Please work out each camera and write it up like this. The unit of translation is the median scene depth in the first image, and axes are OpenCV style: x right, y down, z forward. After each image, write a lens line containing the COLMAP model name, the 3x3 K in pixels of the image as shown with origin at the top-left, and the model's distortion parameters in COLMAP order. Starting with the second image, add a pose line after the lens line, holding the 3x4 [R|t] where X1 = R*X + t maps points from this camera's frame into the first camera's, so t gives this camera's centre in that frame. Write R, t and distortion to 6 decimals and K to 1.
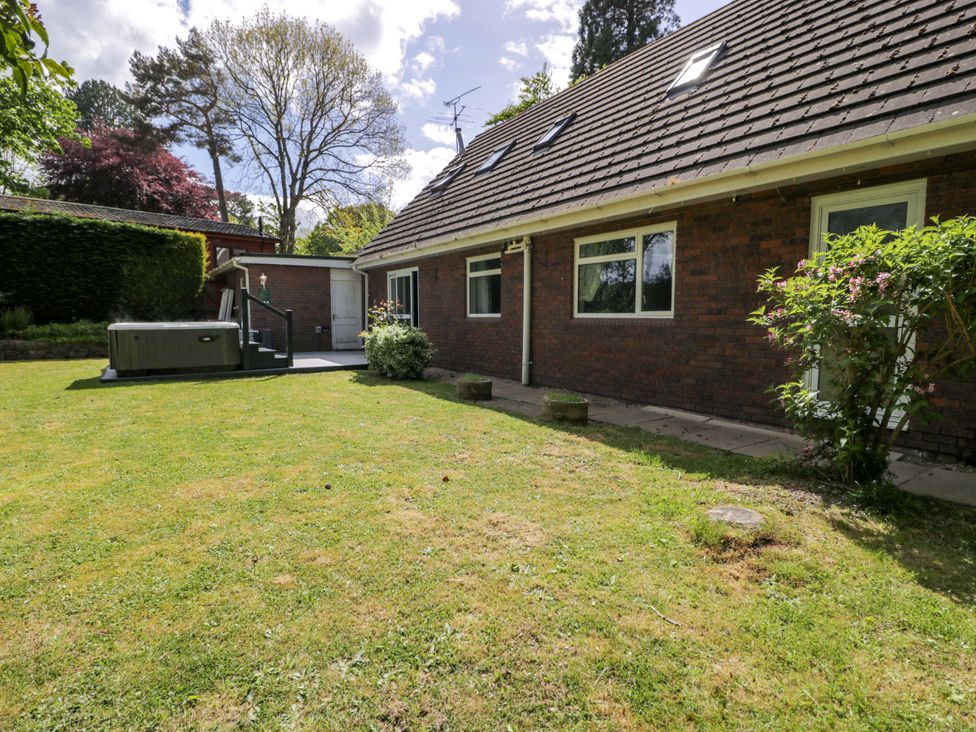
lens RADIAL K [[519.9, 0, 481.5], [0, 519.9, 367.7], [0, 0, 1]] dist [-0.002892, -0.011187]
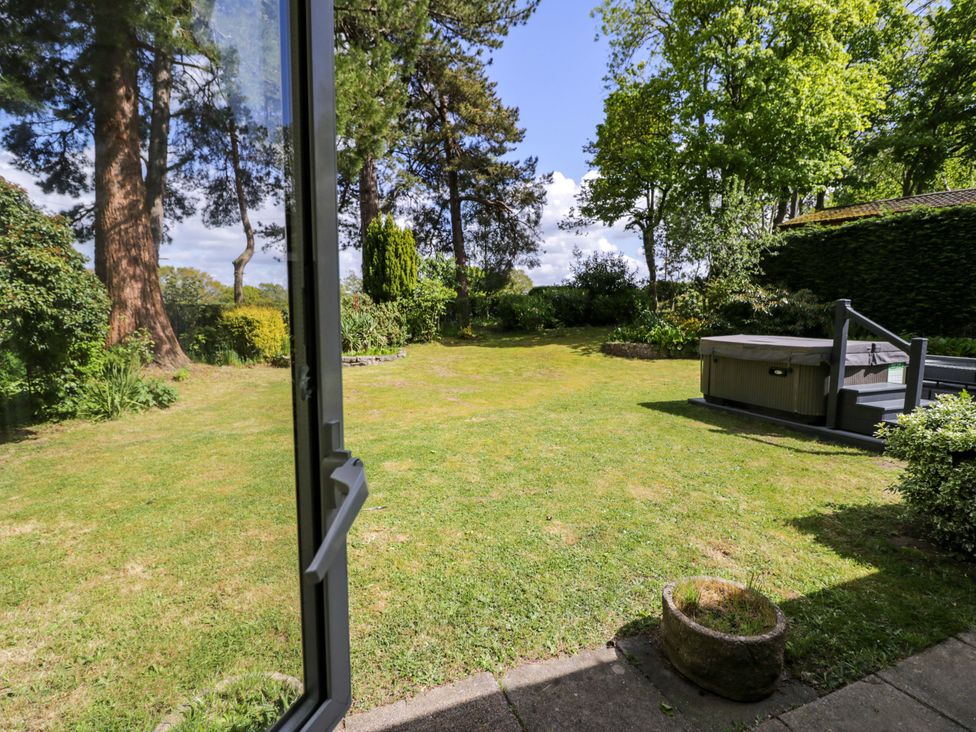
lens RADIAL K [[519.9, 0, 481.6], [0, 519.9, 364.5], [0, 0, 1]] dist [-0.002892, -0.011187]
pose [[-0.195178, 0.102907, -0.975354, 0.238725], [-0.103505, 0.986765, 0.124823, -0.106805], [0.975291, 0.125317, -0.181943, 0.690613]]
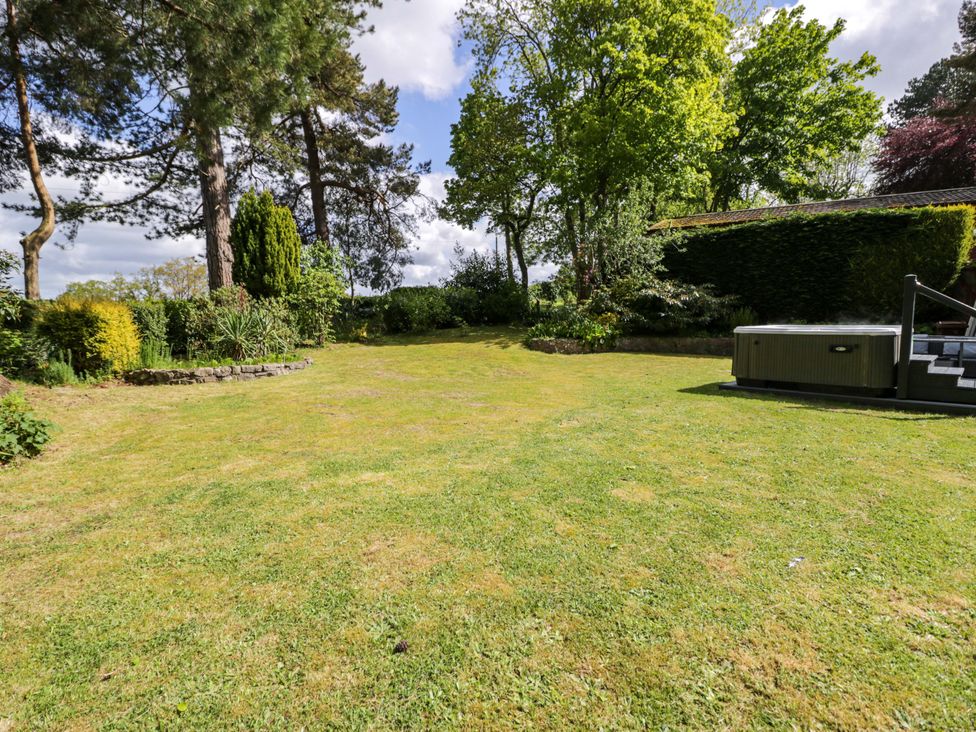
lens RADIAL K [[519.9, 0, 491.7], [0, 519.9, 363.1], [0, 0, 1]] dist [-0.002892, -0.011187]
pose [[0.204116, 0.082148, -0.975494, 0.077571], [-0.090868, 0.993761, 0.064672, -0.035405], [0.974720, 0.075441, 0.210307, 0.351550]]
